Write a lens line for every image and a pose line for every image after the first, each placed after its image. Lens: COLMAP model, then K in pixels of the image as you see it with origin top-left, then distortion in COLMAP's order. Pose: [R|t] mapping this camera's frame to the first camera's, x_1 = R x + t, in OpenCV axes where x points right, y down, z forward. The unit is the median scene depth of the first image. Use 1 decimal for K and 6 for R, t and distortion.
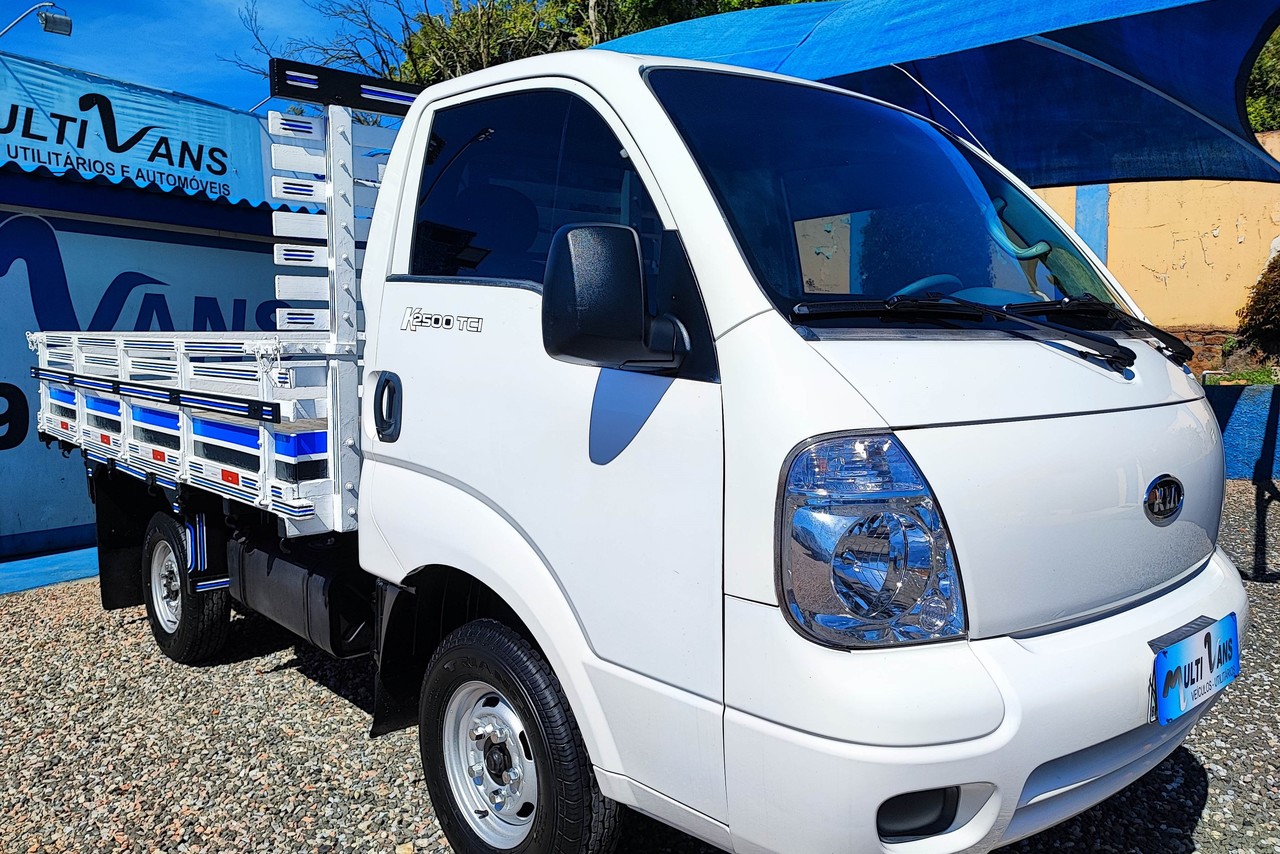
lens RADIAL K [[988.8, 0, 610.1], [0, 988.8, 431.2], [0, 0, 1]] dist [0.024845, -0.005865]
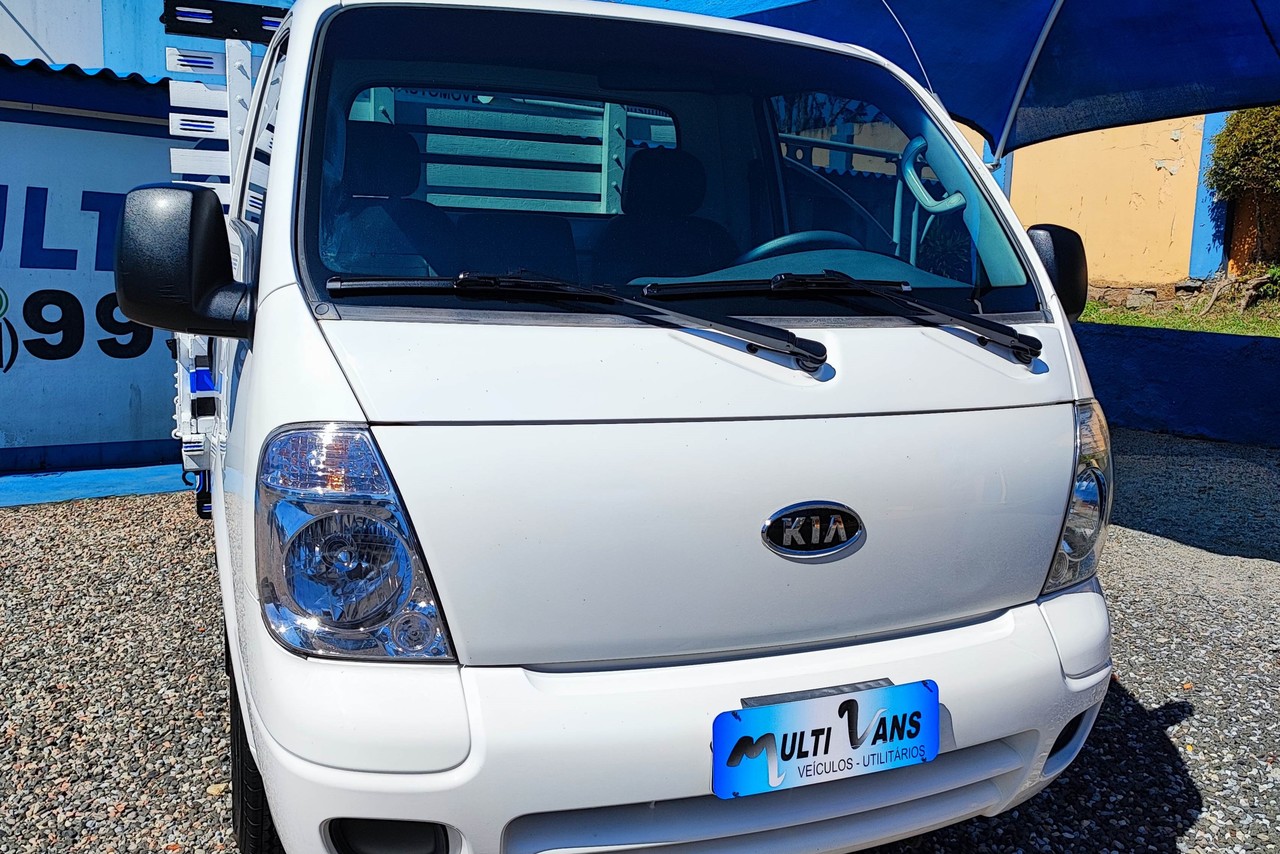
lens RADIAL K [[1106.3, 0, 639.8], [0, 1106.3, 410.9], [0, 0, 1]] dist [0.031419, -0.000426]
pose [[0.947297, 0.077672, -0.310798, 0.475739], [-0.062588, 0.996339, 0.058231, -0.050639], [0.314183, -0.035709, 0.948691, 0.065598]]
